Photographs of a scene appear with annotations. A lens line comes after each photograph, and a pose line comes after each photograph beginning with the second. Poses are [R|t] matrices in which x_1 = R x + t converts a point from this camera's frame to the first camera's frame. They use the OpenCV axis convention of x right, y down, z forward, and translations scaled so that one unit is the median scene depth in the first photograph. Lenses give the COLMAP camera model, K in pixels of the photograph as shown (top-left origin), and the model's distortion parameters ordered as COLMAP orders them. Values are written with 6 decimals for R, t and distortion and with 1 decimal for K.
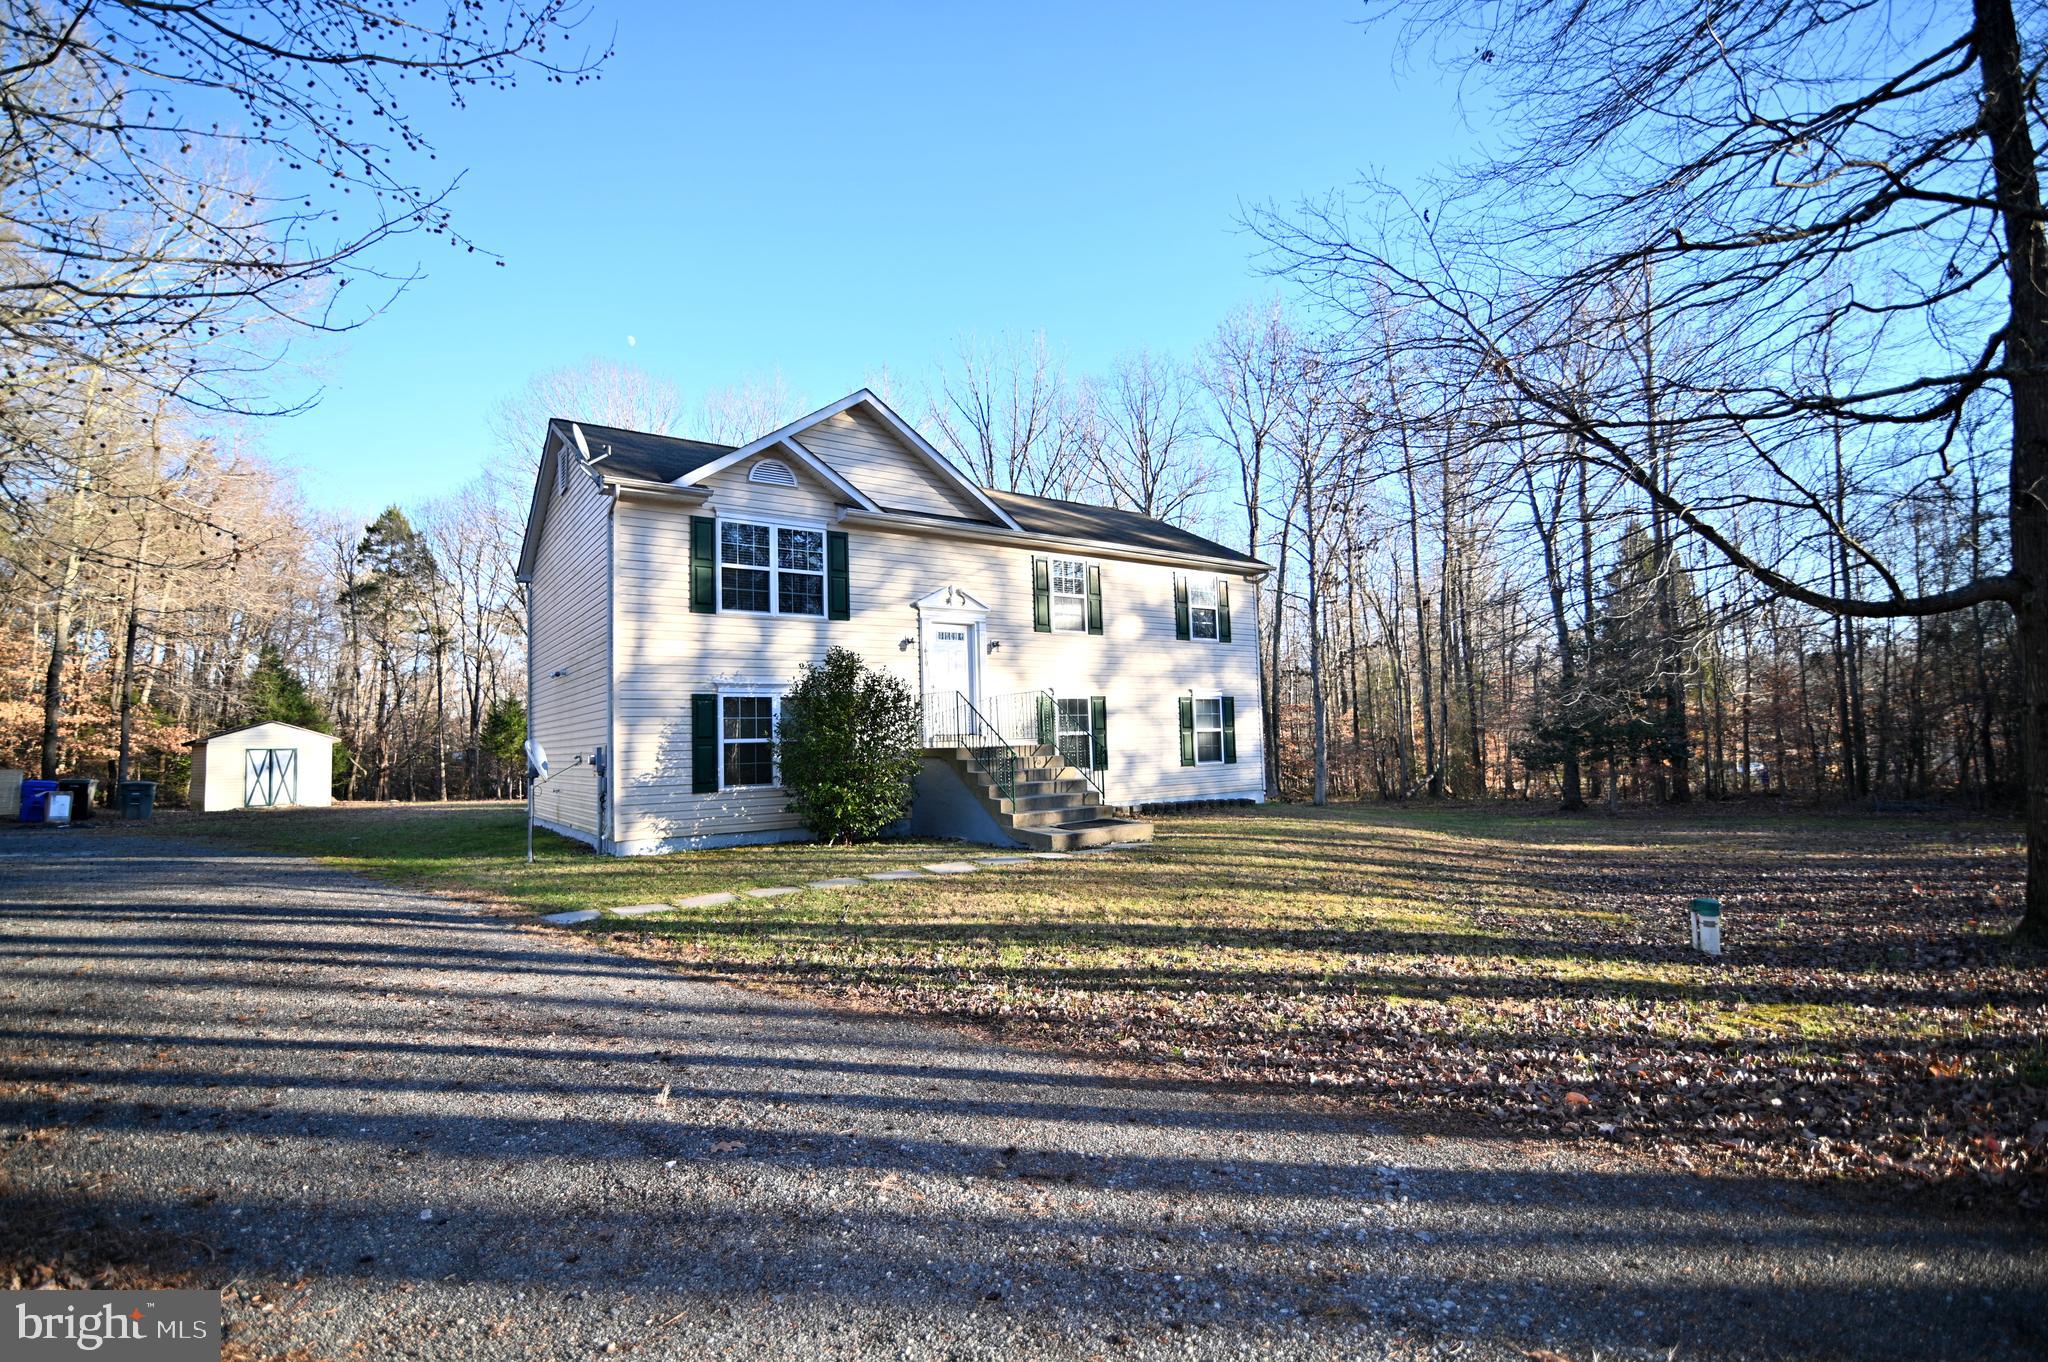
lens RADIAL K [[934.9, 0, 1020.9], [0, 934.9, 690.5], [0, 0, 1]] dist [-0.021581, 0.001866]
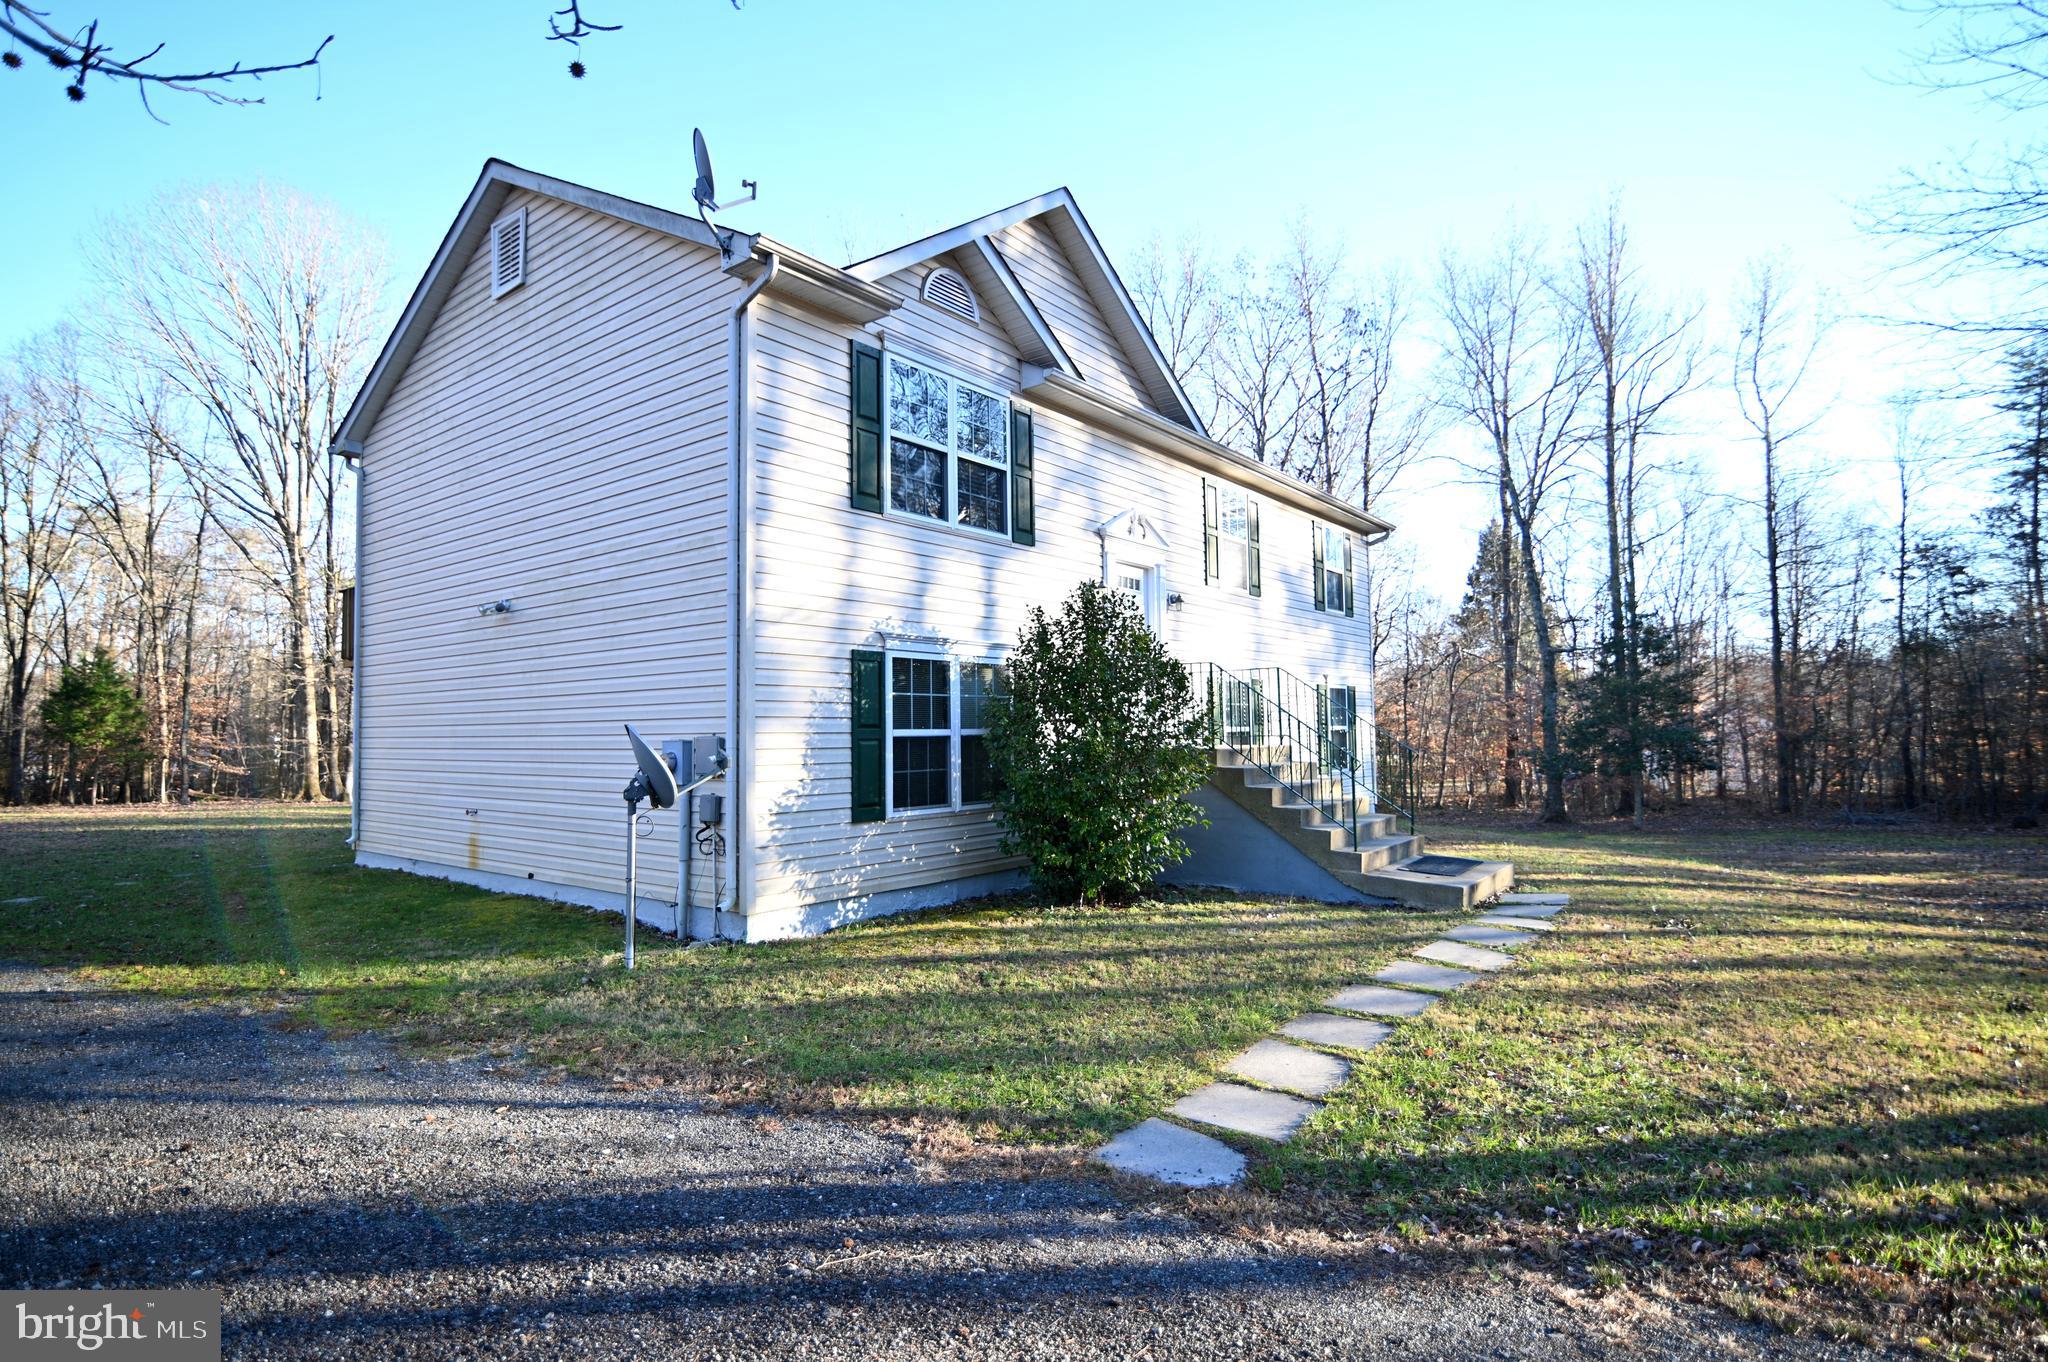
lens RADIAL K [[1052.7, 0, 1030.1], [0, 1052.7, 672.9], [0, 0, 1]] dist [-0.000422, 0.000220]
pose [[0.958129, 0.033177, 0.284408, -0.369708], [-0.030640, 0.999441, -0.013367, 0.020020], [-0.284692, 0.004093, 0.958610, 0.300316]]
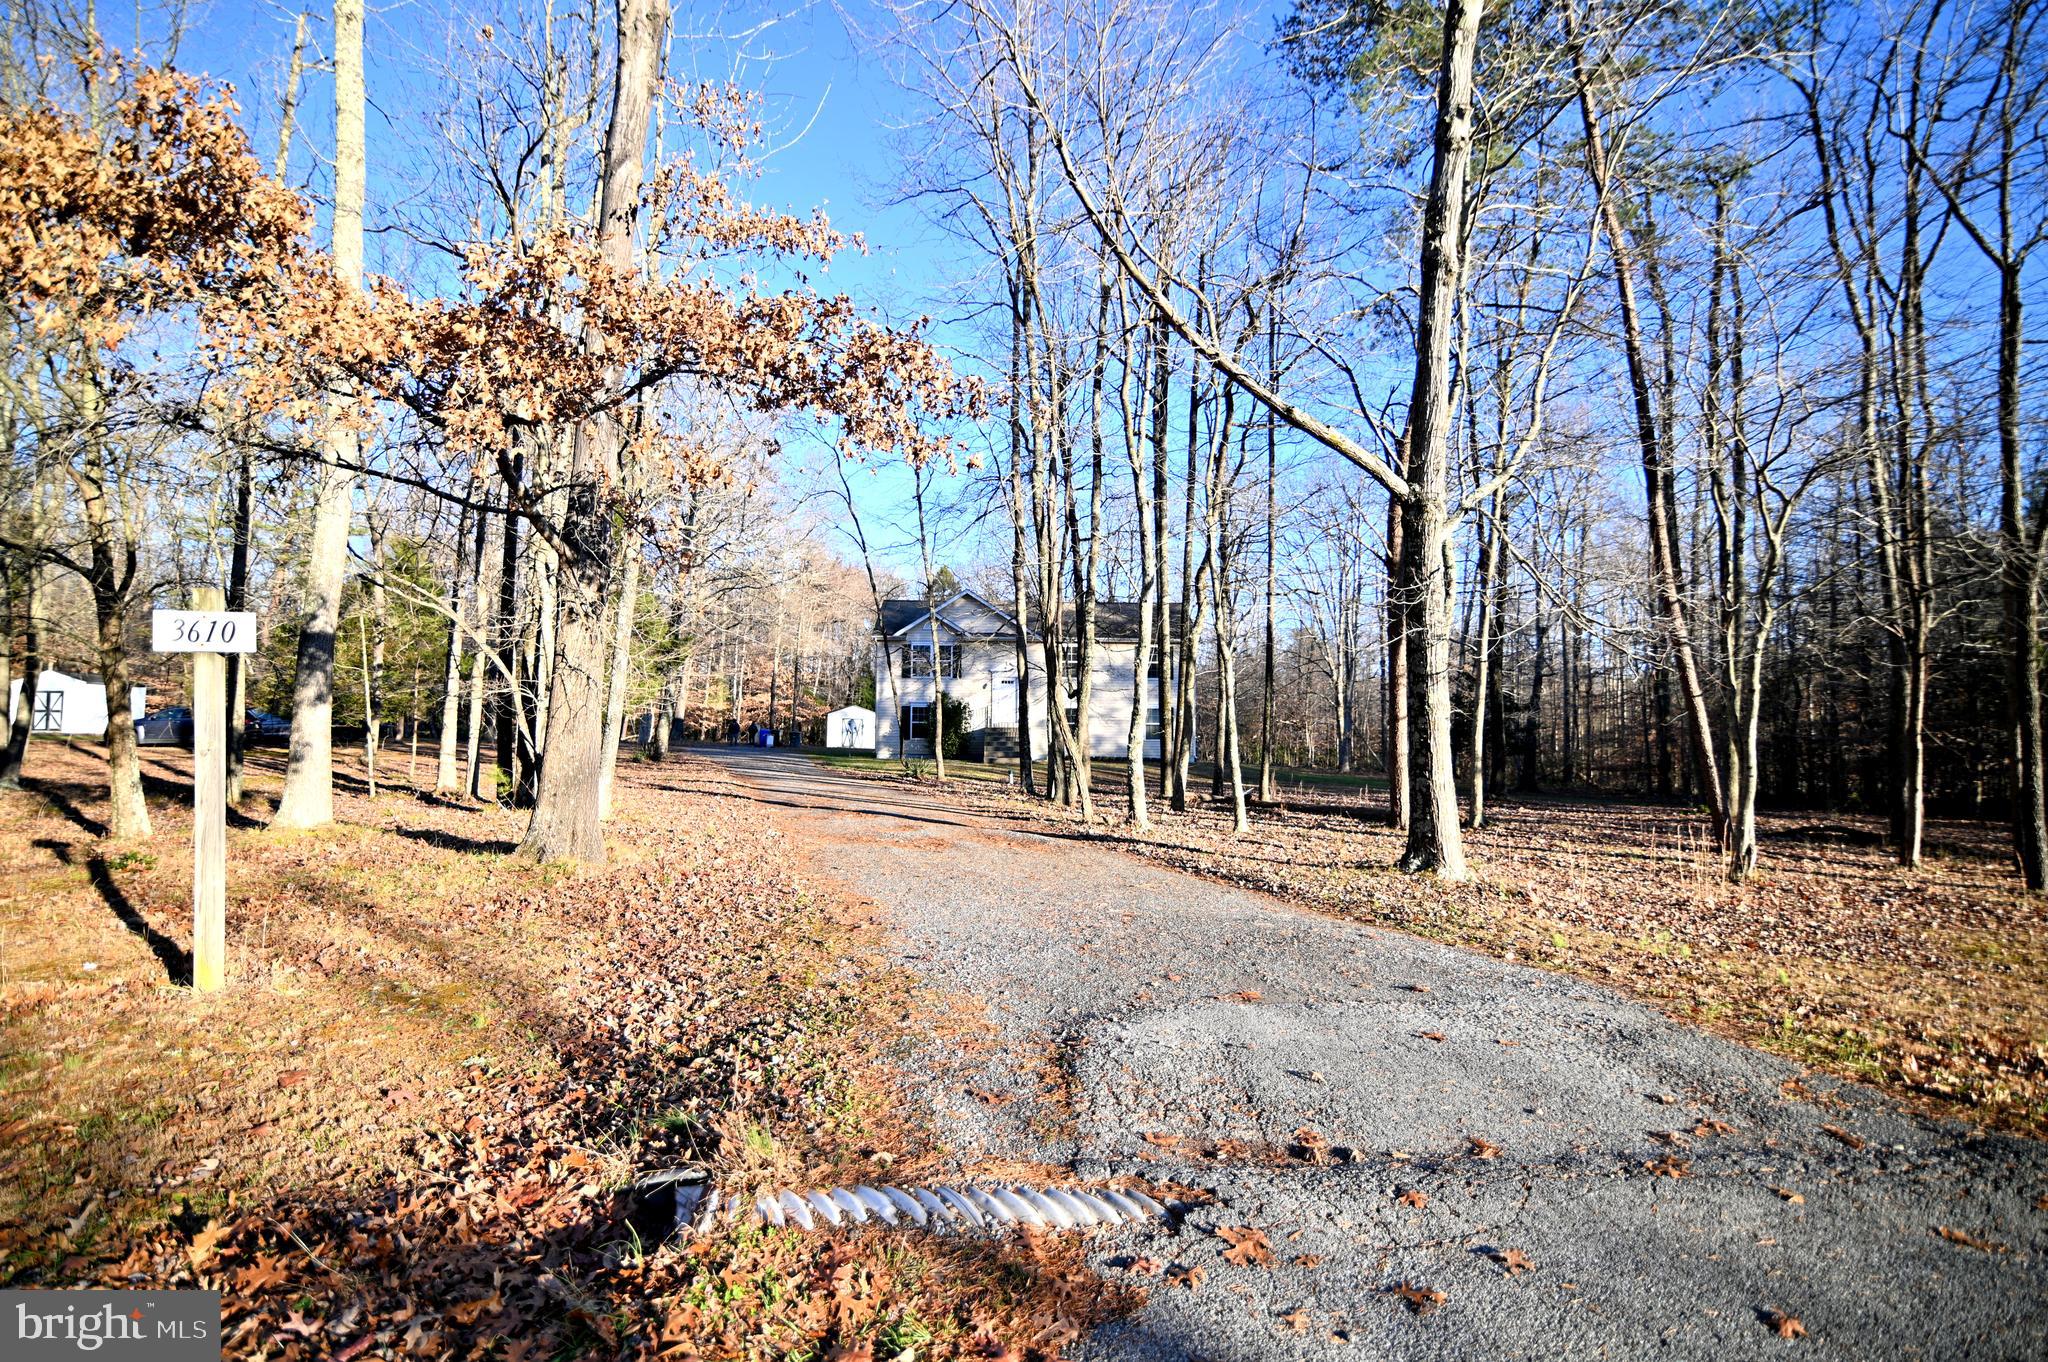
lens RADIAL K [[934.9, 0, 1020.9], [0, 934.9, 686.5], [0, 0, 1]] dist [-0.021581, 0.001866]
pose [[0.825222, 0.011271, -0.564696, 1.378566], [-0.001423, 0.999839, 0.017876, -0.094803], [0.564807, -0.013948, 0.825105, -1.030053]]
